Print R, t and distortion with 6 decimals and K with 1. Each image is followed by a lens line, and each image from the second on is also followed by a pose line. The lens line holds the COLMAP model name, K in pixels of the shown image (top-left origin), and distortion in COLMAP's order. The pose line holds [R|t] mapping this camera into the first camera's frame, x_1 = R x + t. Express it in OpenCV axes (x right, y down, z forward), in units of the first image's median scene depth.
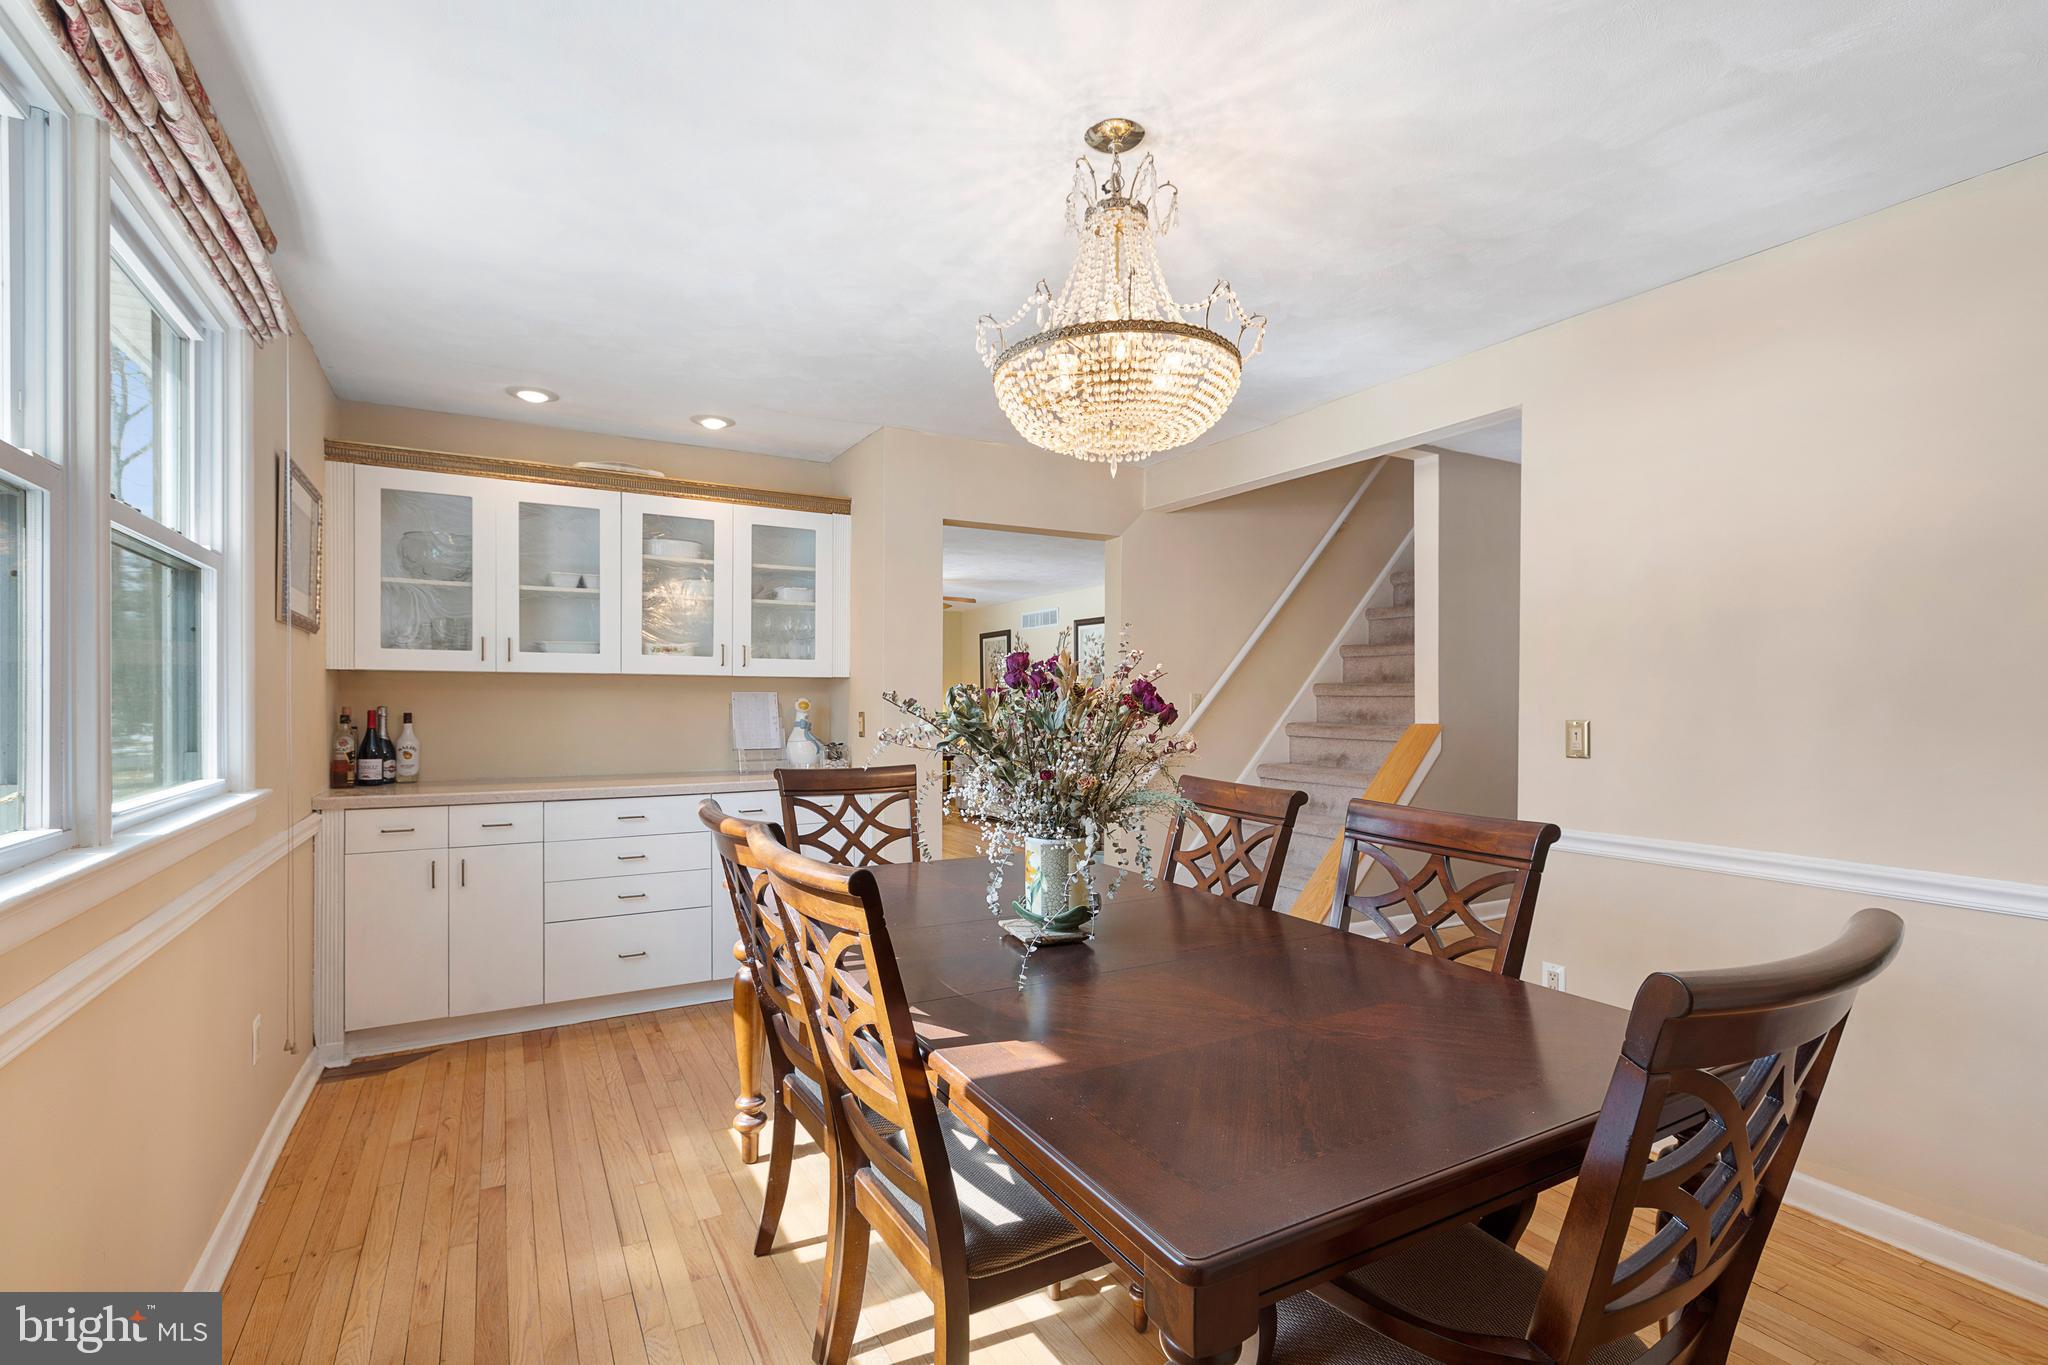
lens RADIAL K [[931.8, 0, 1024.7], [0, 931.8, 693.1], [0, 0, 1]] dist [-0.001673, -0.001448]
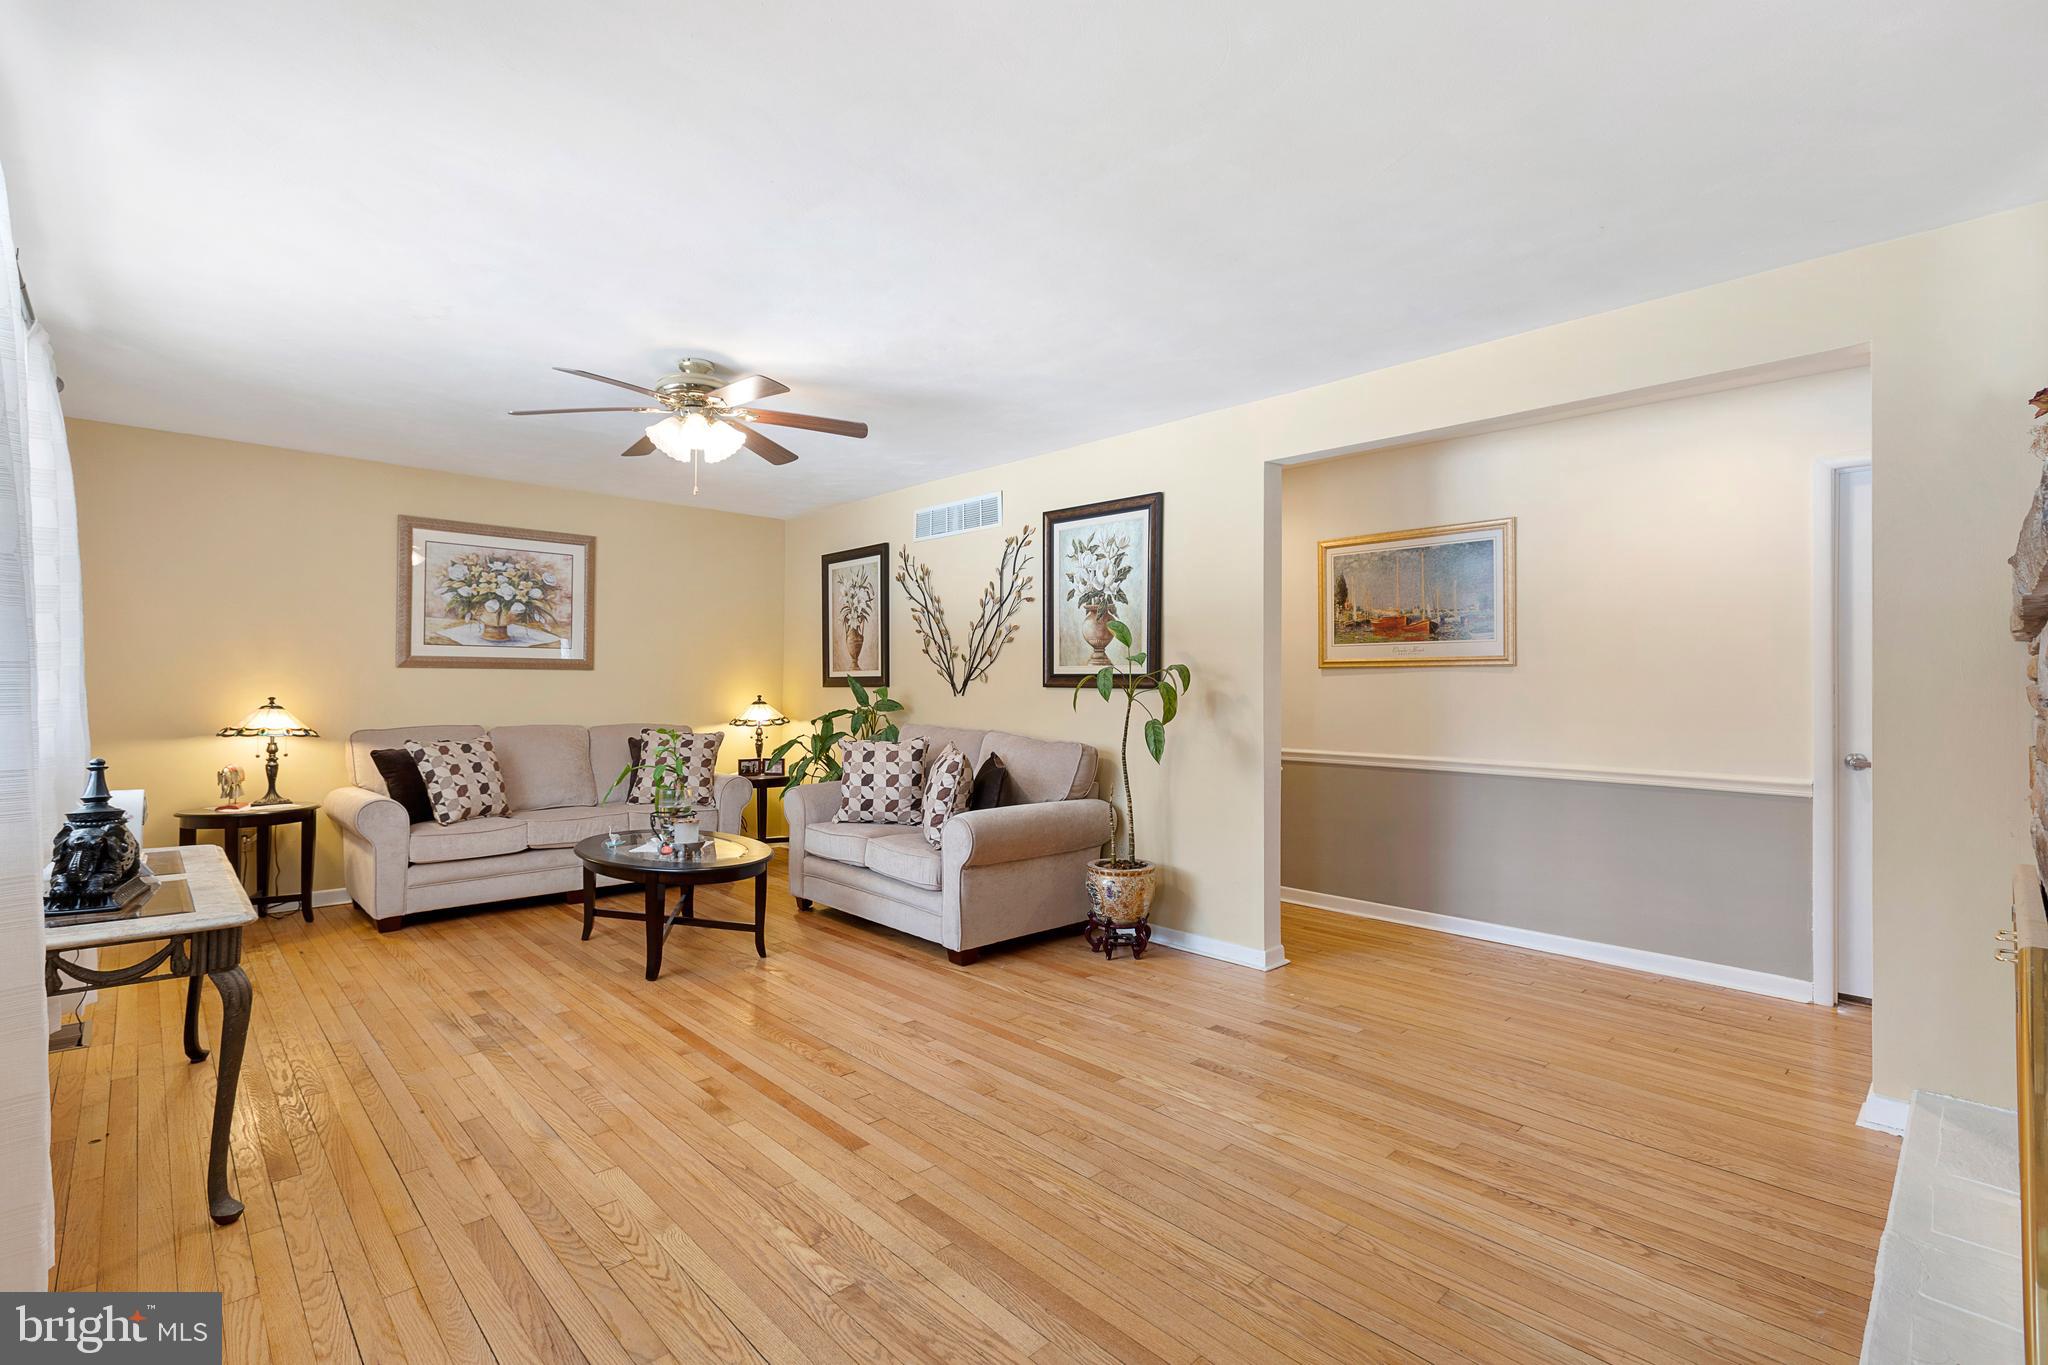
lens RADIAL K [[931.8, 0, 1044.0], [0, 931.8, 681.4], [0, 0, 1]] dist [-0.001673, -0.001448]
pose [[0.965705, 0.003165, 0.259623, -0.073418], [-0.003200, 0.999995, -0.000287, 0.011604], [-0.259623, -0.000554, 0.965710, 0.501414]]
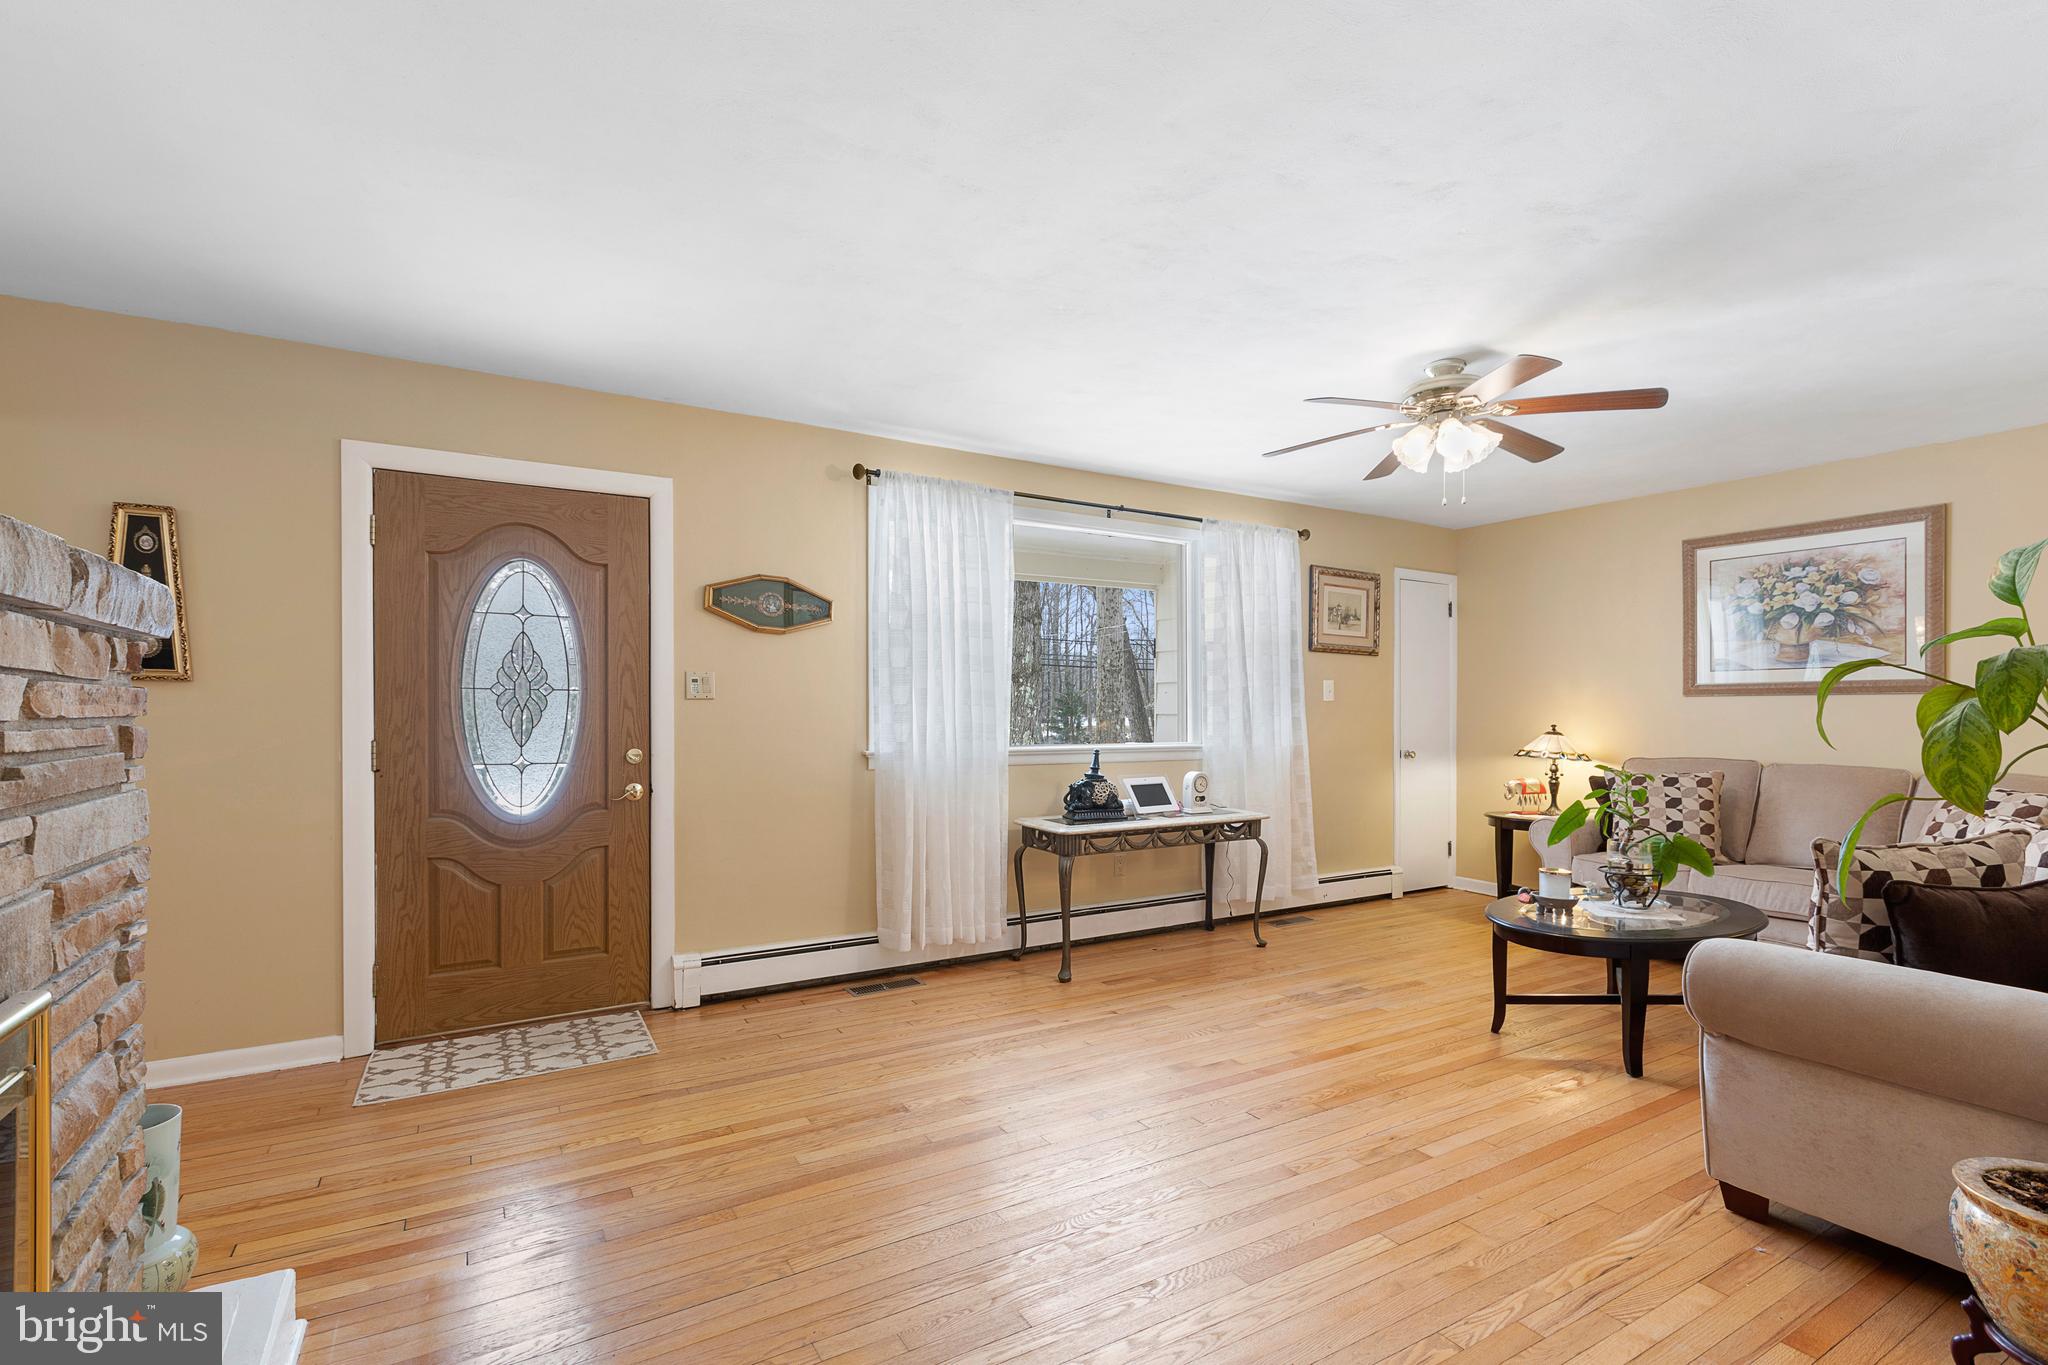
lens RADIAL K [[931.8, 0, 988.6], [0, 931.8, 703.4], [0, 0, 1]] dist [-0.001673, -0.001448]
pose [[-0.001713, -0.012413, -0.999921, 0.217195], [0.003320, 0.999917, -0.012419, 0.013740], [0.999993, -0.003341, -0.001672, 0.714301]]
